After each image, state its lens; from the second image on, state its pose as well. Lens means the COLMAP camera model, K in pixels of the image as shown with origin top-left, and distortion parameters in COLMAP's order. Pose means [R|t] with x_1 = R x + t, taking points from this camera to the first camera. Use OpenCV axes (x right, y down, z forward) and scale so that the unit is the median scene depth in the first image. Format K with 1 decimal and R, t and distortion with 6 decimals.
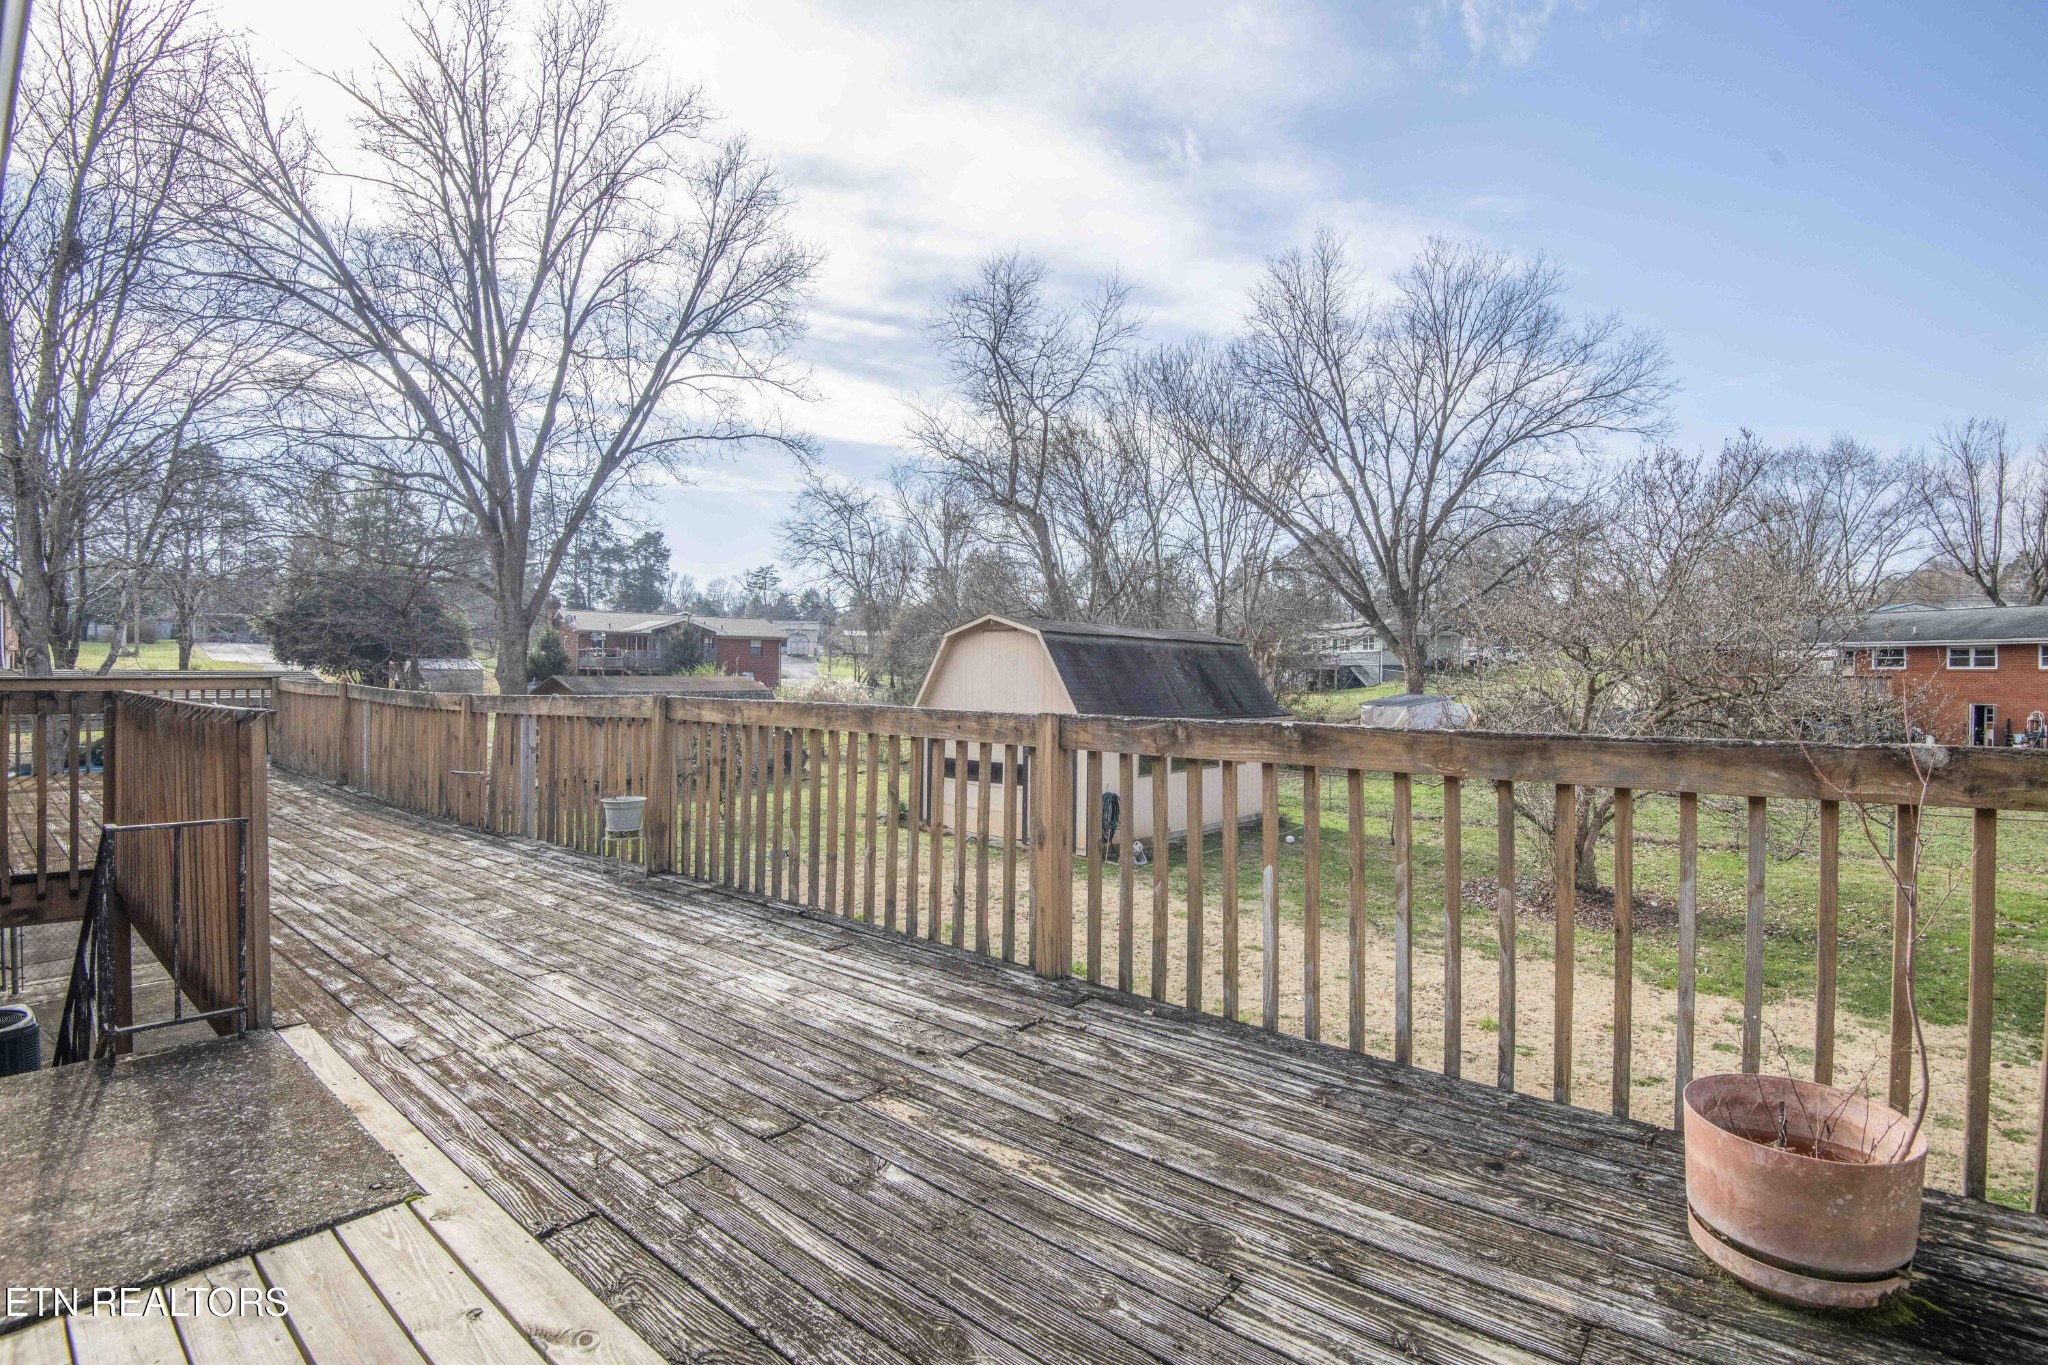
lens RADIAL K [[943.4, 0, 1032.1], [0, 943.4, 678.2], [0, 0, 1]] dist [-0.007823, -0.017696]
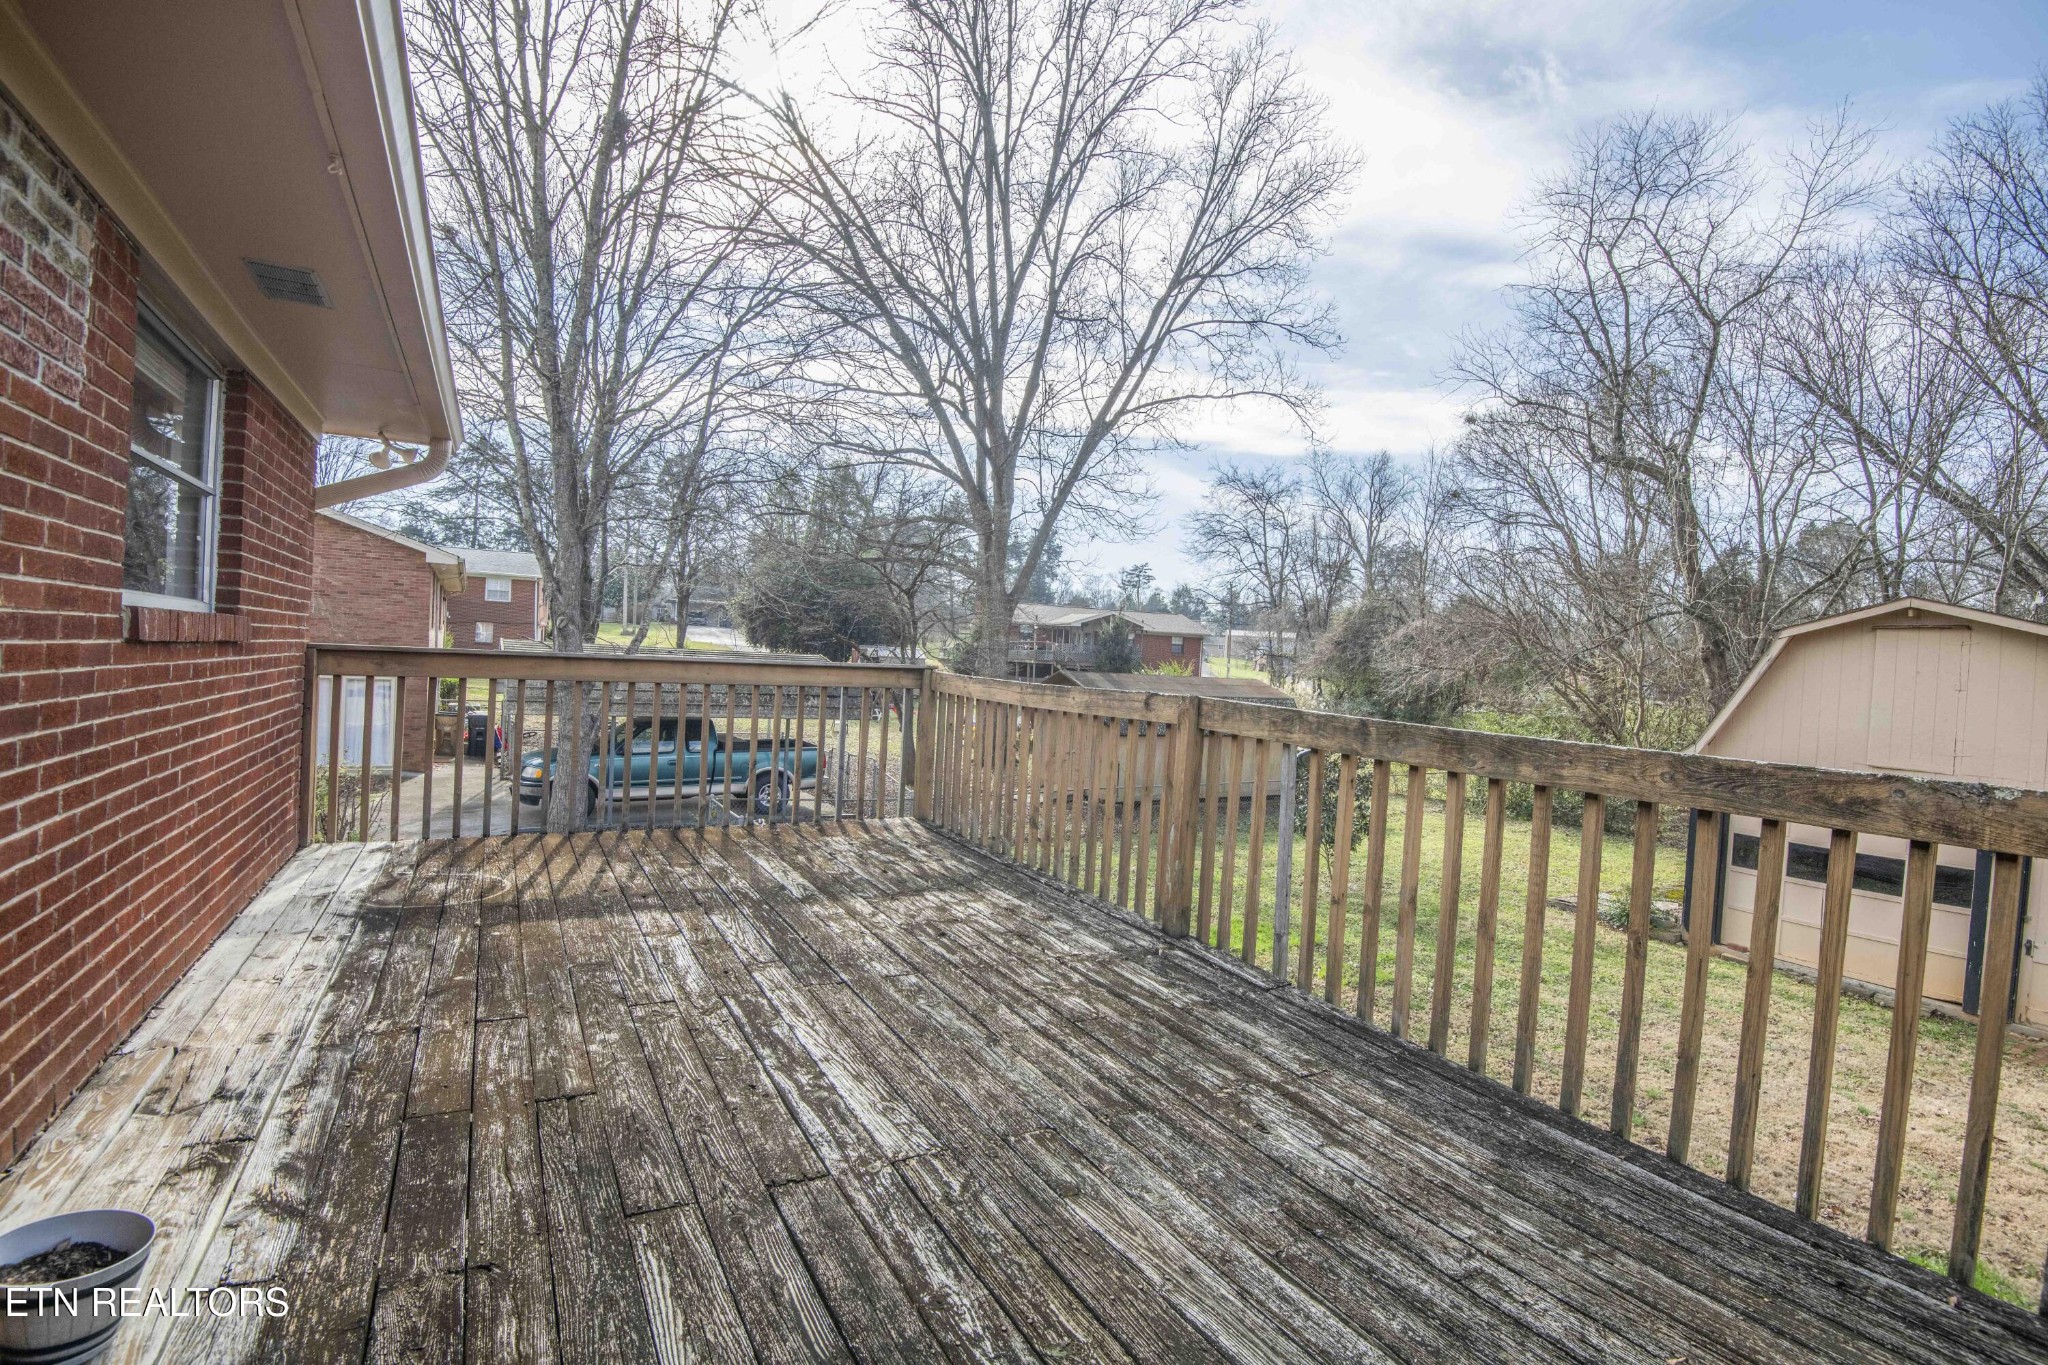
lens RADIAL K [[943.4, 0, 1032.1], [0, 943.4, 678.2], [0, 0, 1]] dist [-0.007823, -0.017696]
pose [[0.930890, 0.042476, -0.362821, -0.170185], [-0.042521, 0.999065, 0.007865, -0.001642], [0.362815, 0.008106, 0.931826, 0.156383]]
